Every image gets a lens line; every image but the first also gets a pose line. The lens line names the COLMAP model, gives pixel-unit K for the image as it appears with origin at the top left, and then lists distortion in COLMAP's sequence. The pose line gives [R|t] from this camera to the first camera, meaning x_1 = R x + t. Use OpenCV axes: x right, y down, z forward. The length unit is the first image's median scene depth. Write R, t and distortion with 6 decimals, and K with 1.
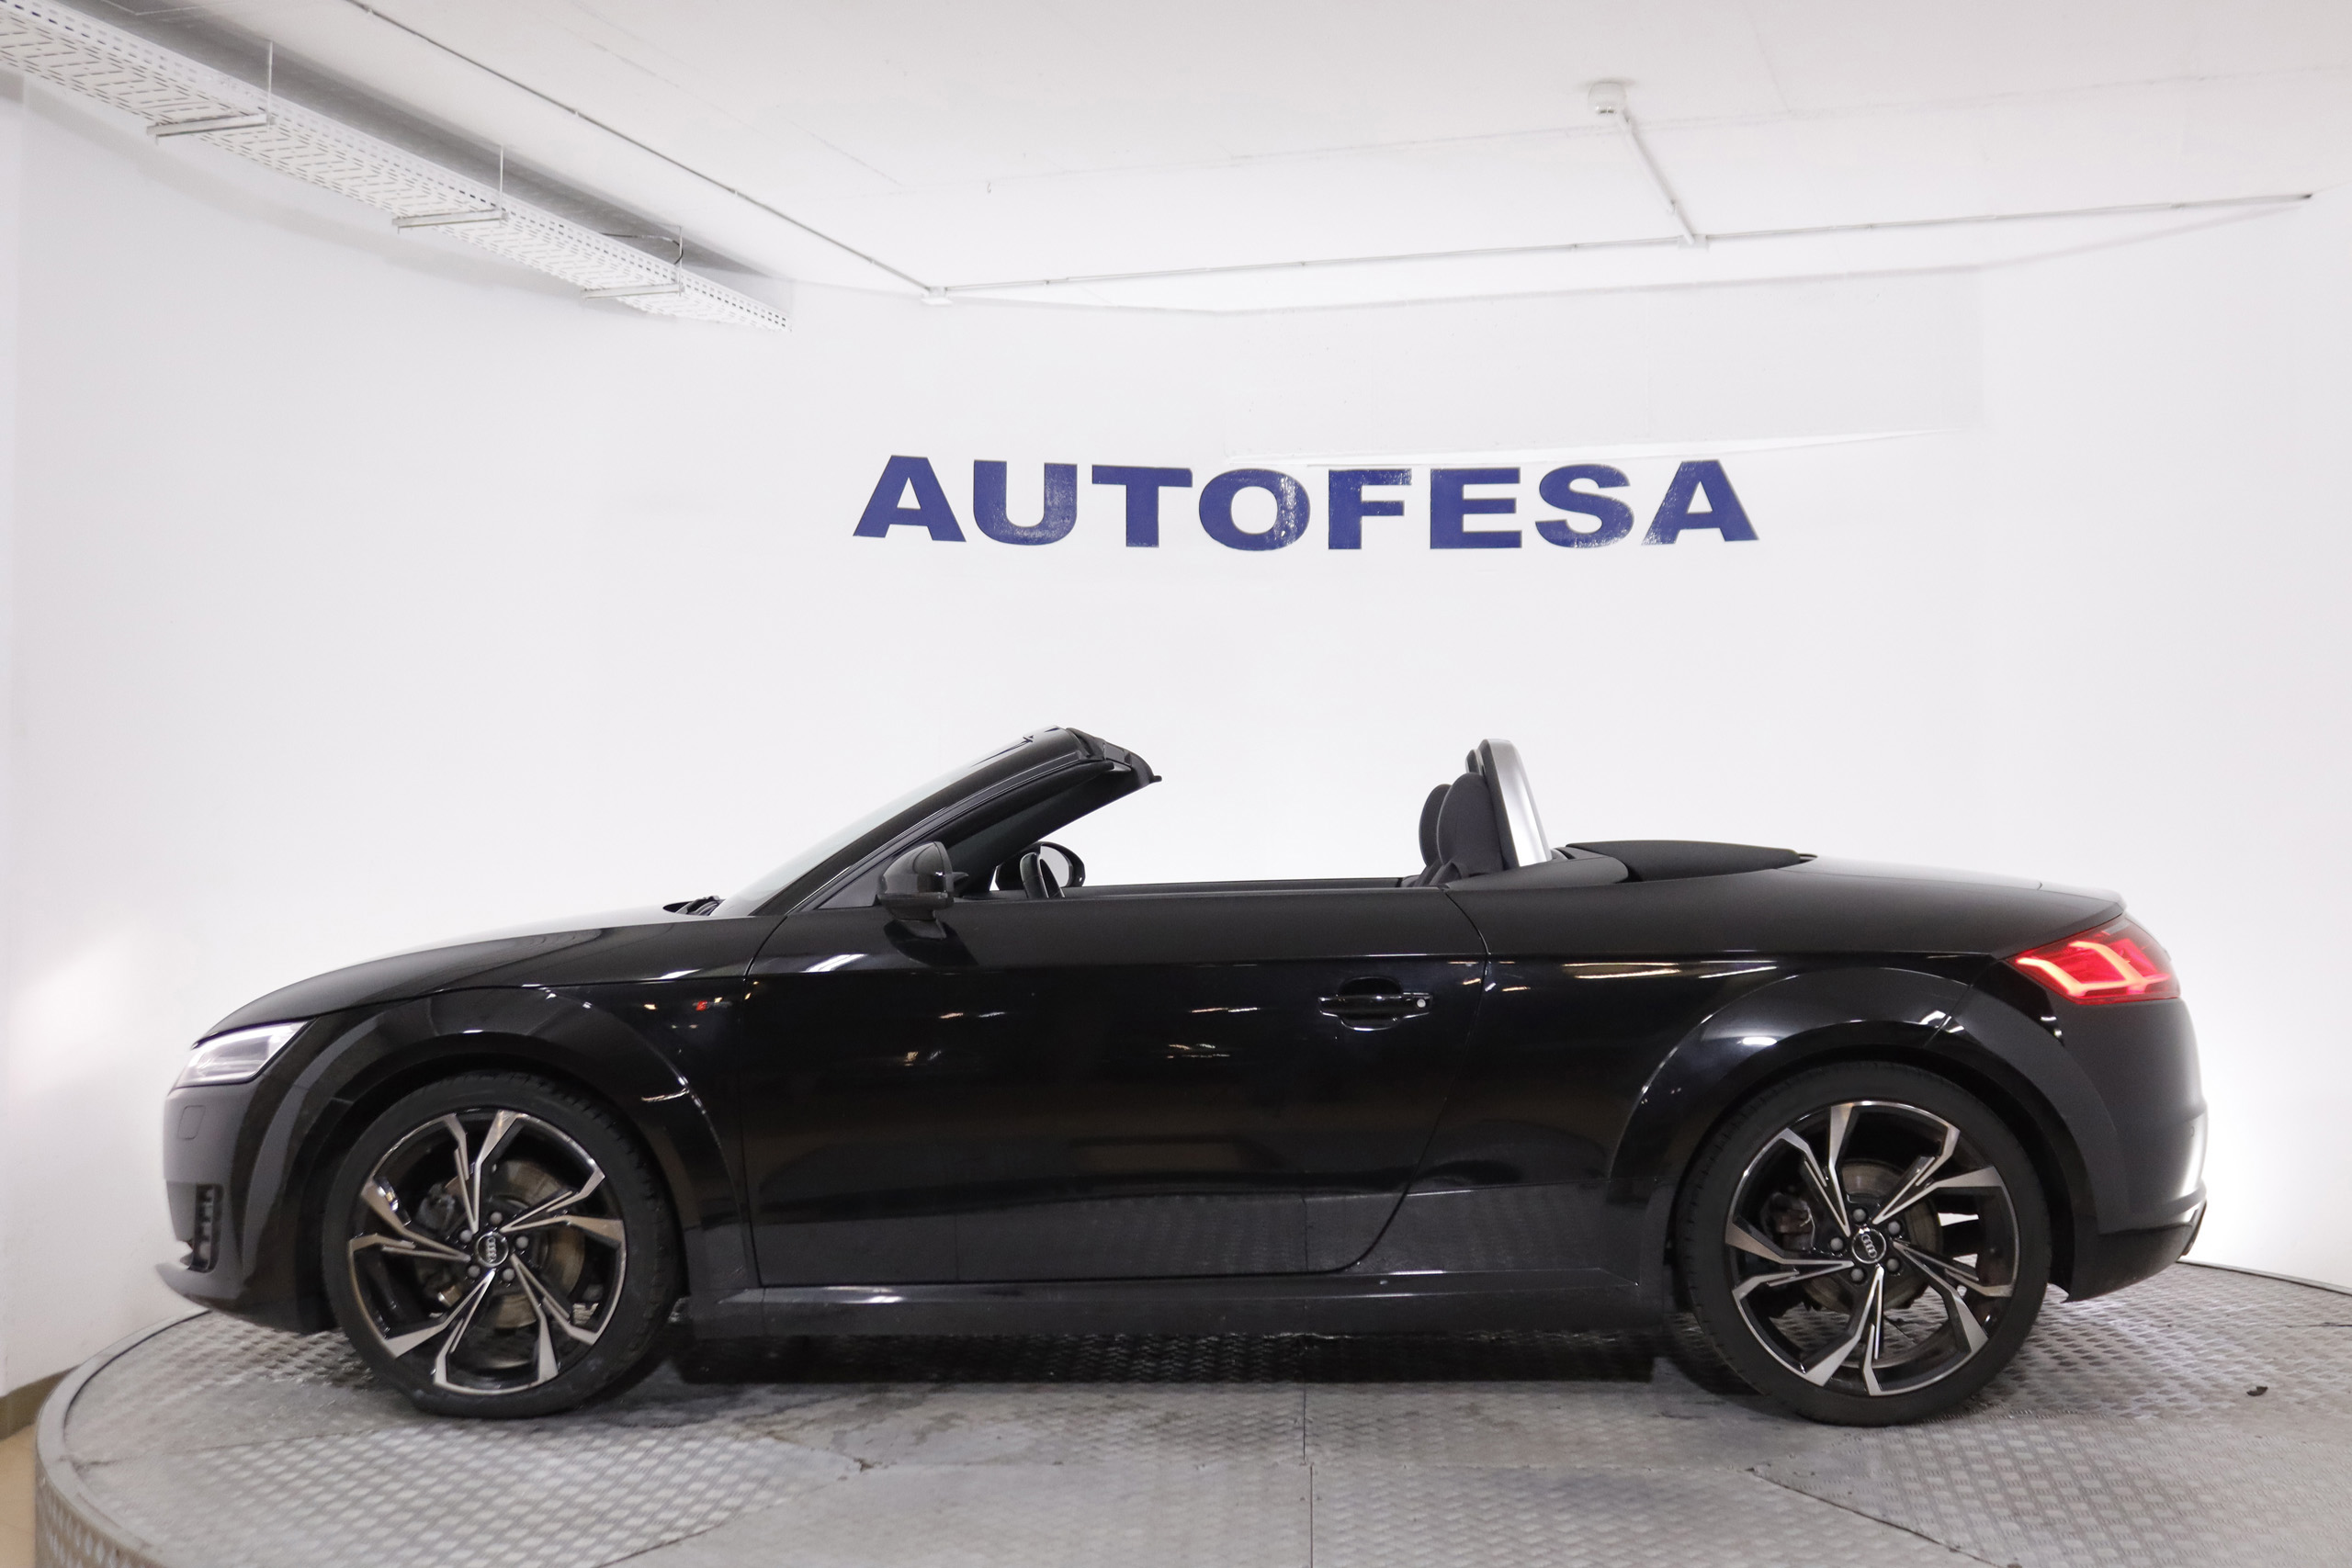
lens RADIAL K [[2865.8, 0, 1188.2], [0, 2865.8, 837.0], [0, 0, 1]] dist [-0.086906, 0.258580]
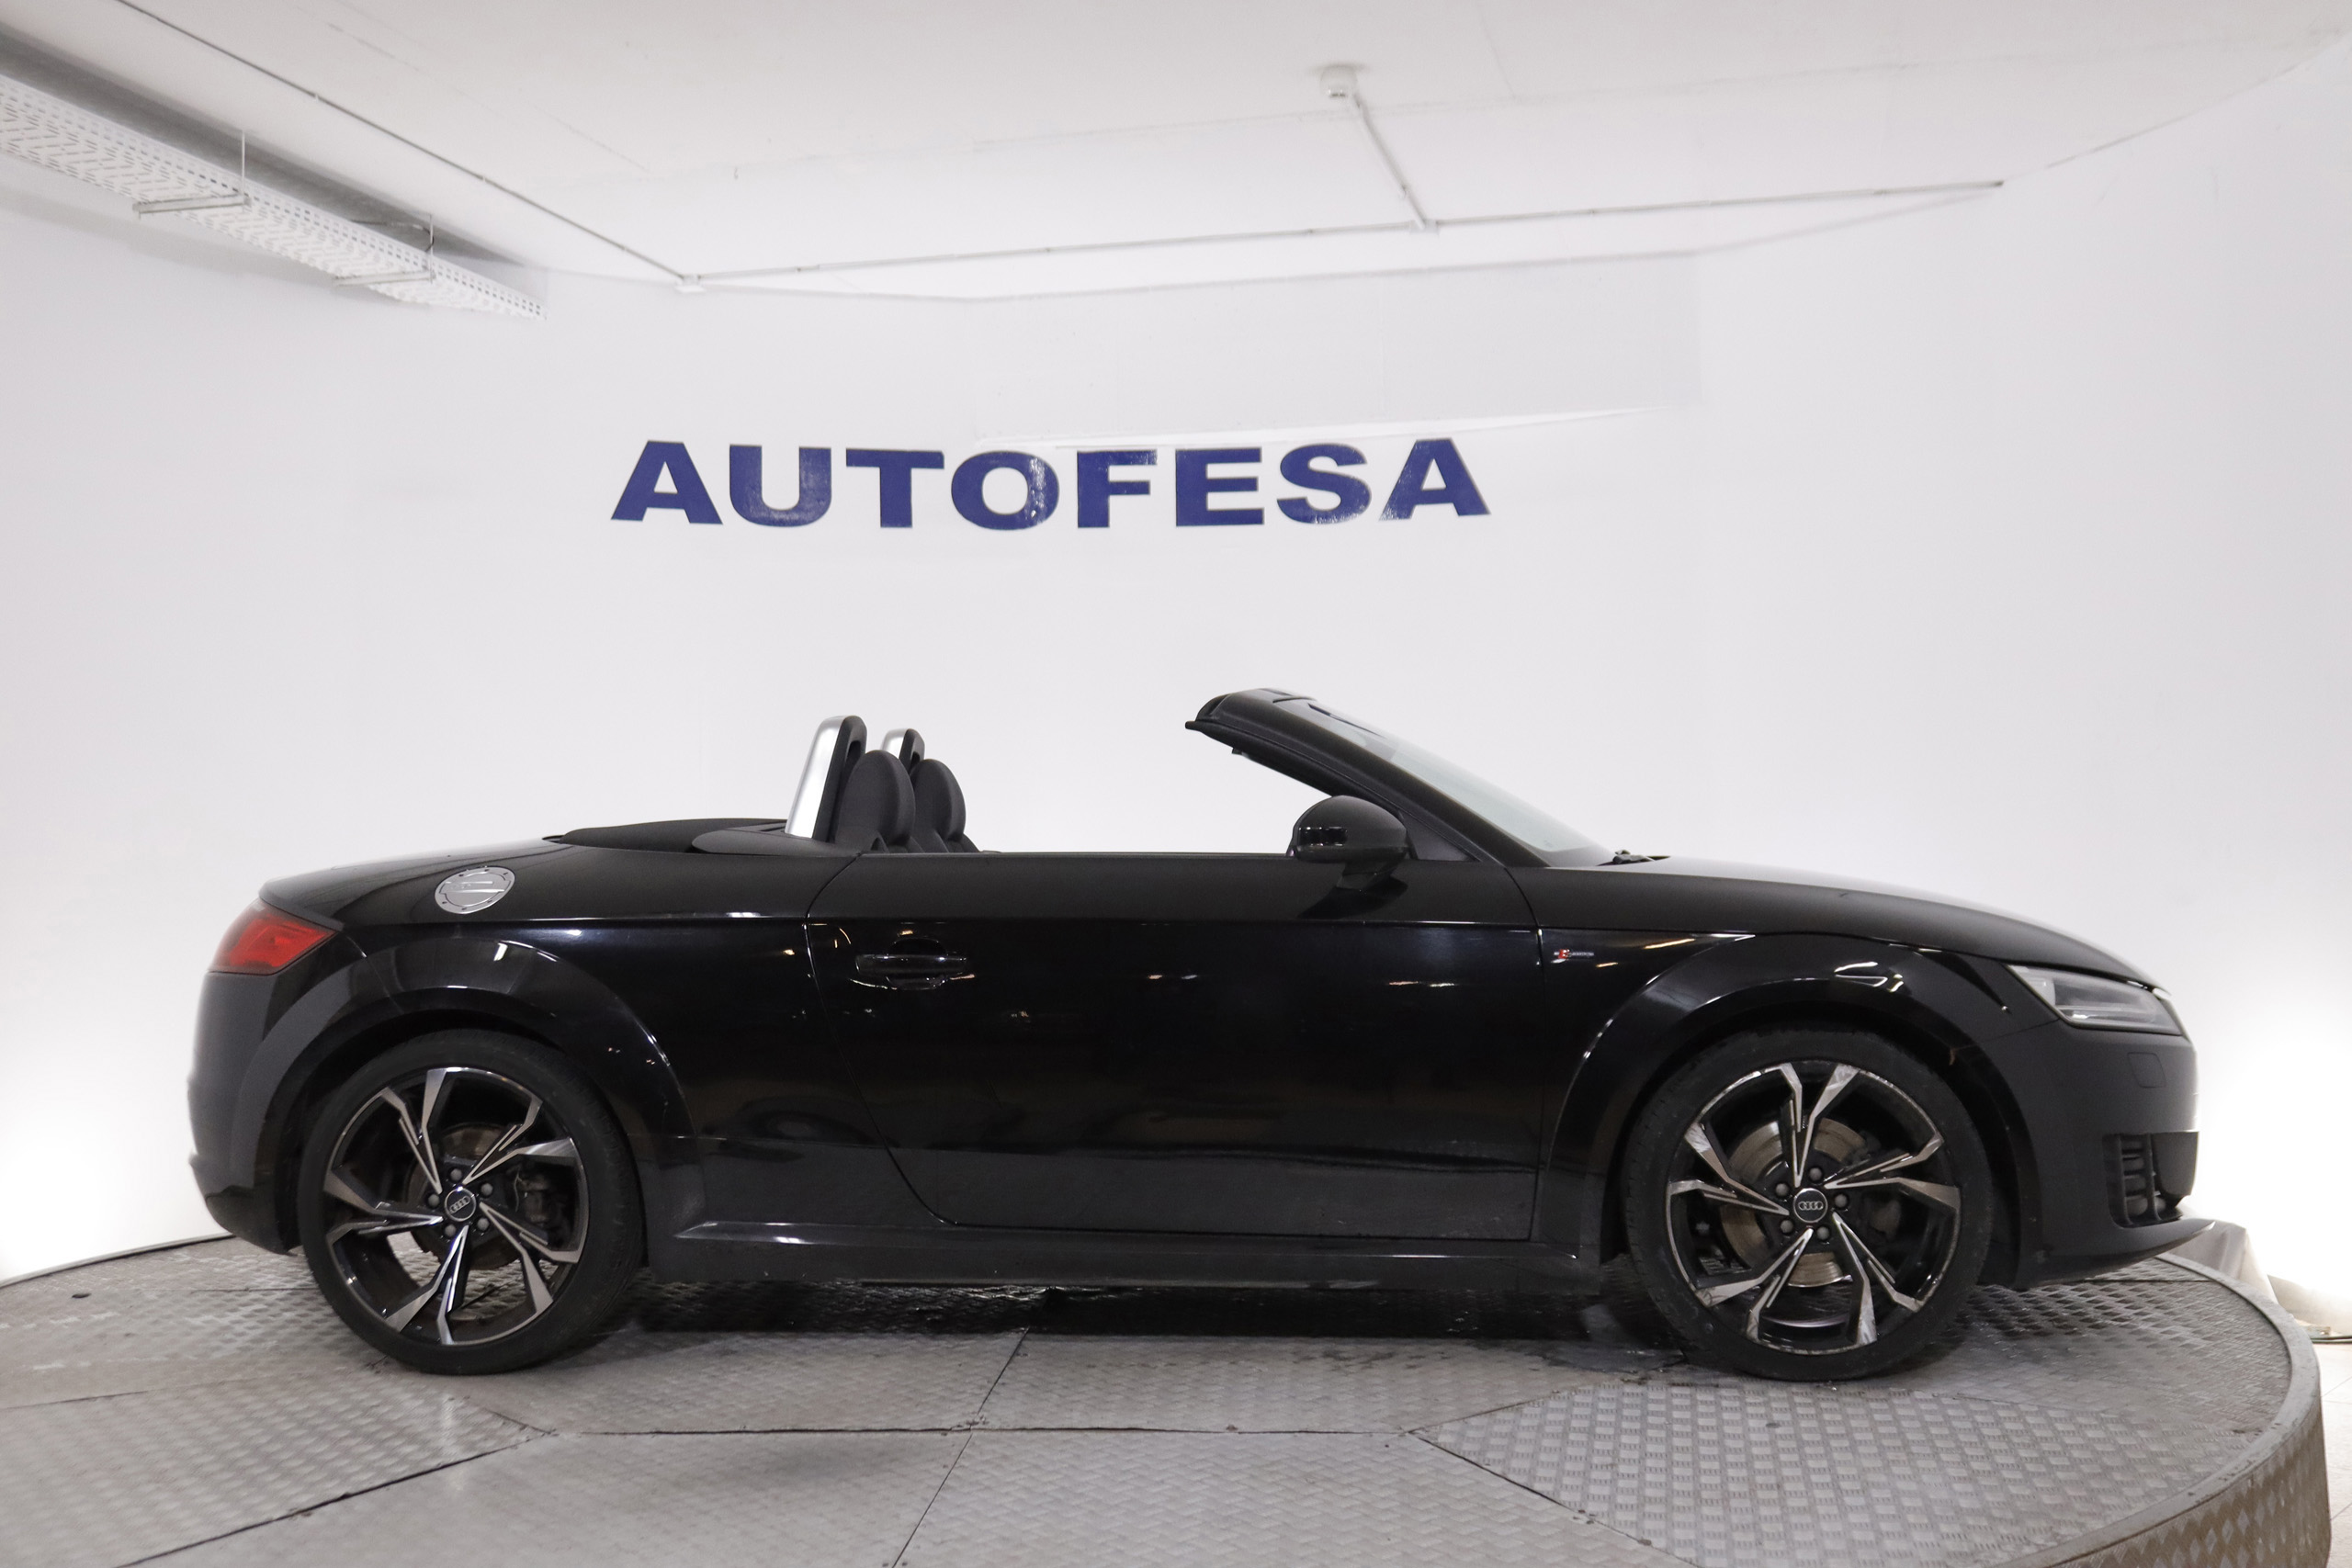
lens RADIAL K [[2686.5, 0, 1176.0], [0, 2686.5, 784.0], [0, 0, 1]] dist [-0.090305, 0.233887]
pose [[0.996630, -0.017019, 0.080239, 0.005291], [0.017688, 0.999814, -0.007629, -0.000397], [-0.080095, 0.009023, 0.996746, 0.035479]]
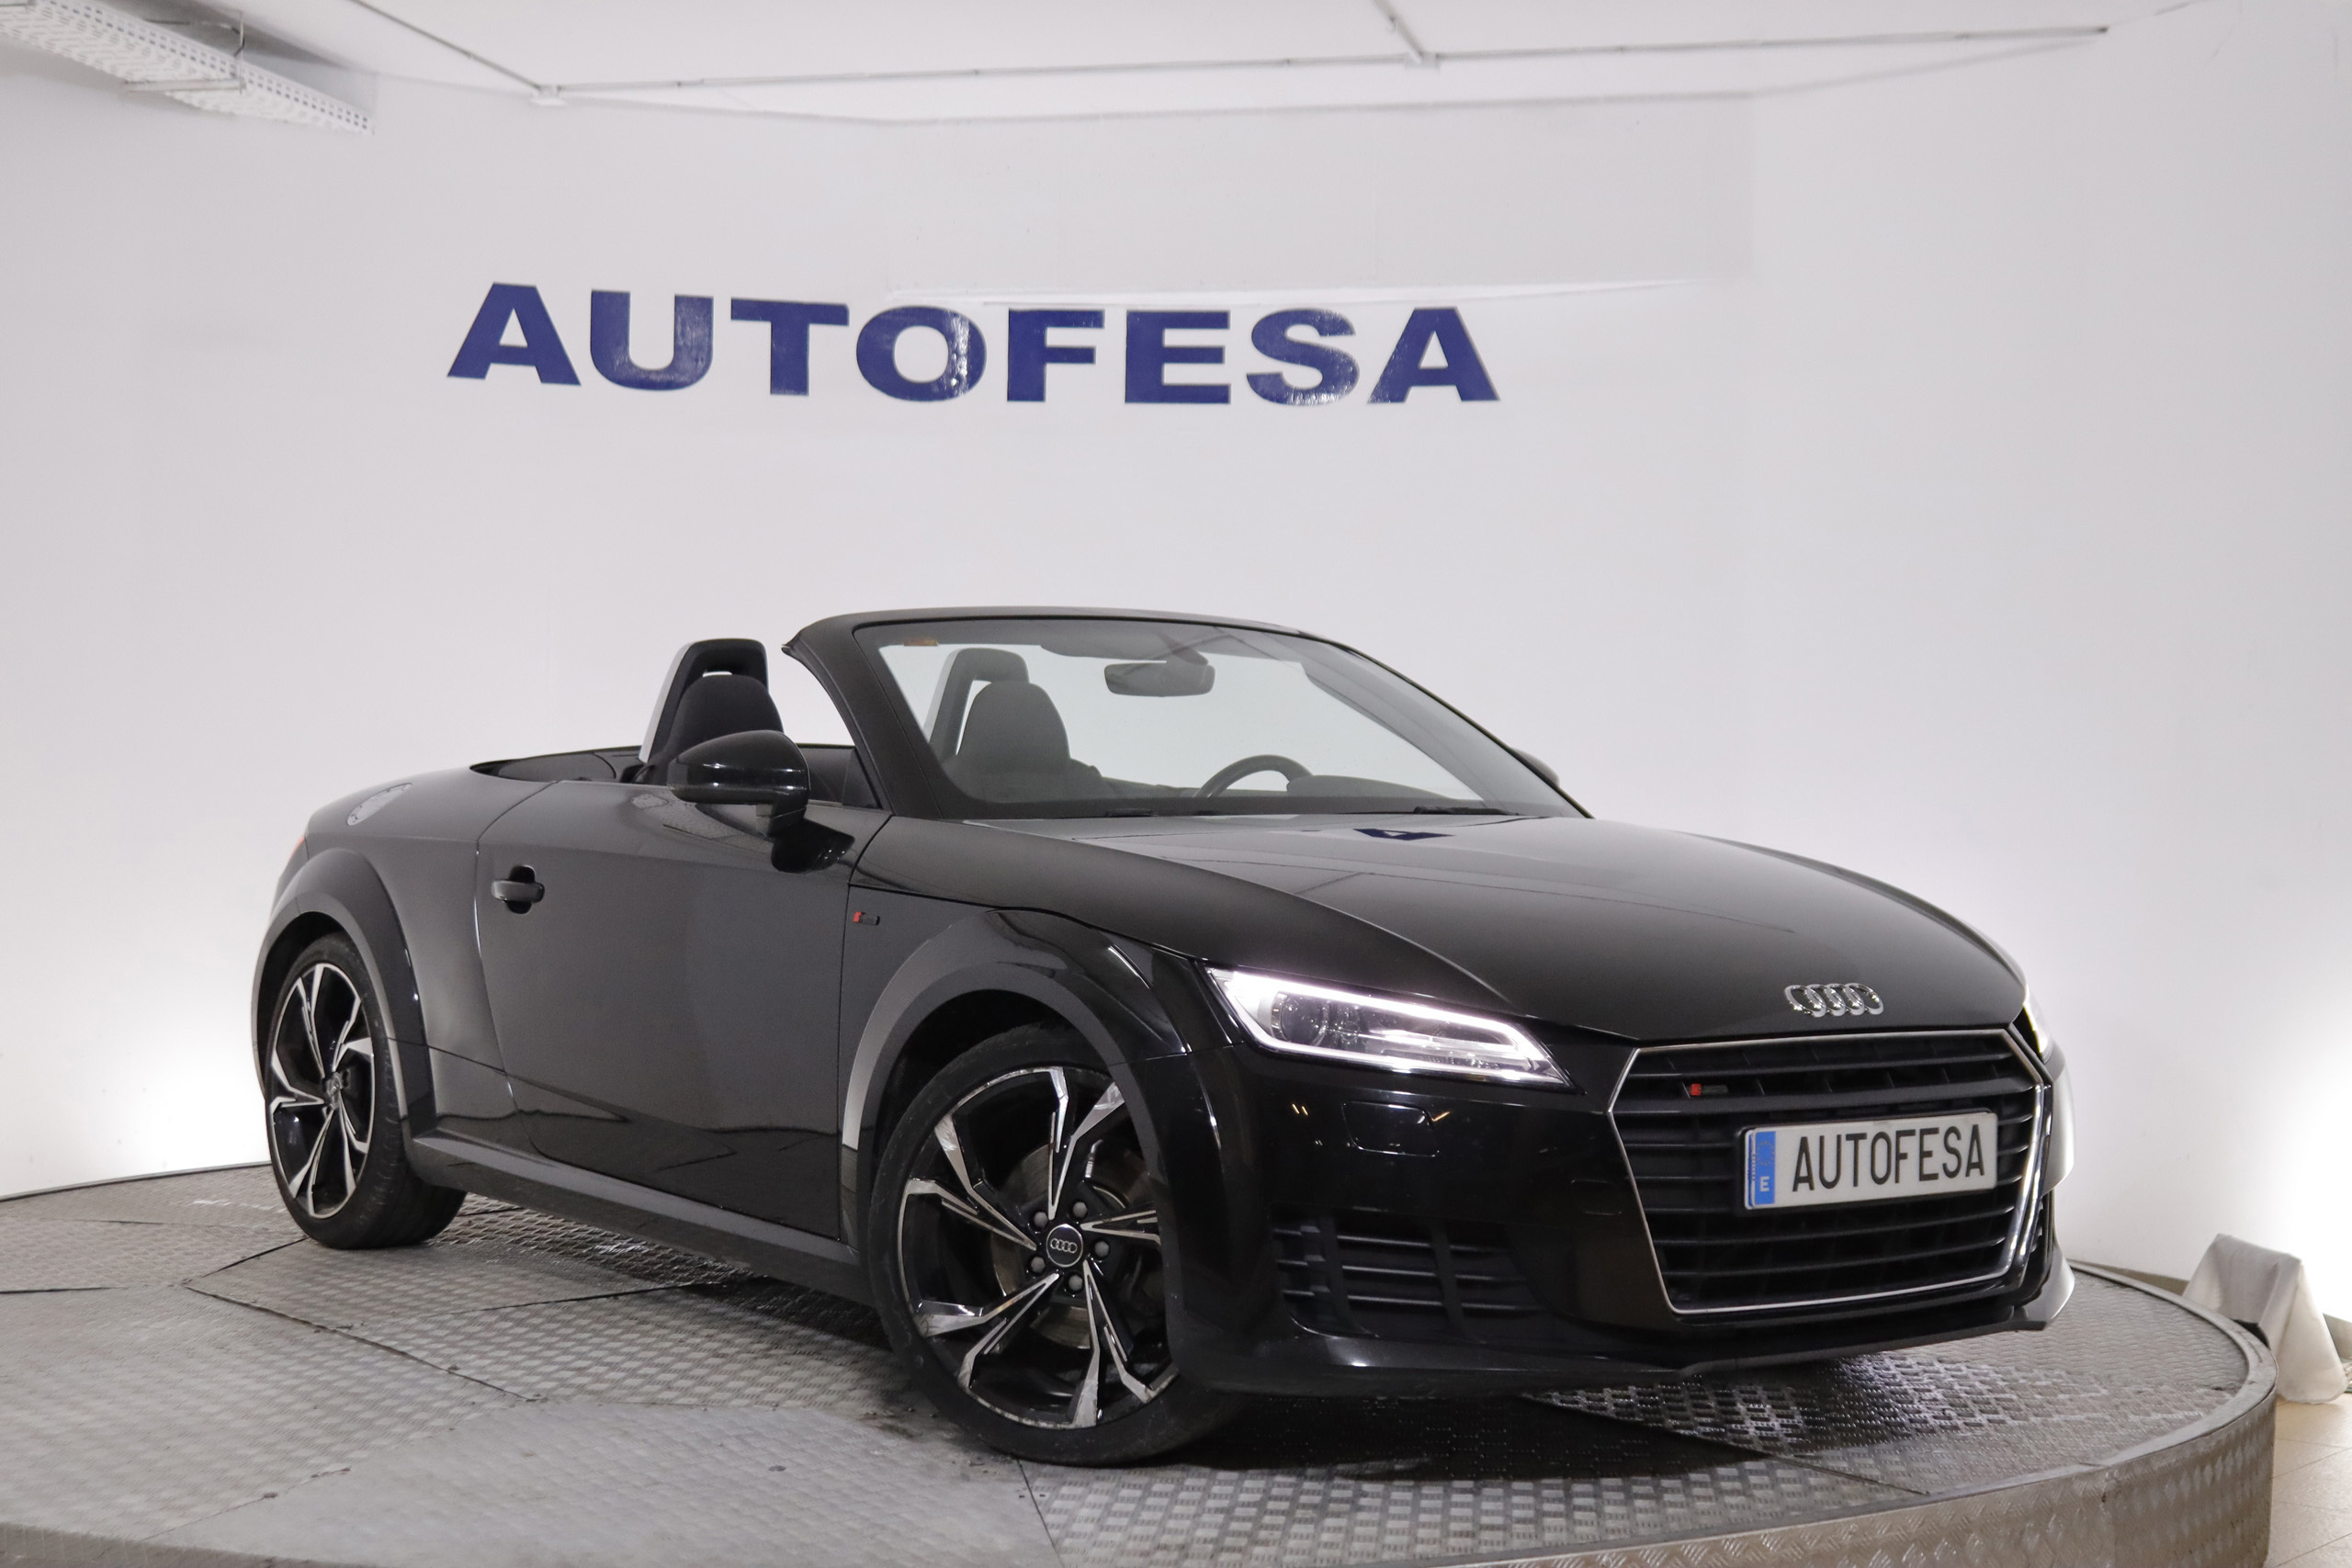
lens RADIAL K [[3571.1, 0, 1176.0], [0, 3571.1, 784.0], [0, 0, 1]] dist [-0.021908, 0.056090]
pose [[0.996754, 0.009912, 0.079894, 0.015504], [-0.011346, 0.999782, 0.017513, -0.005111], [-0.079703, -0.018363, 0.996650, -0.077845]]
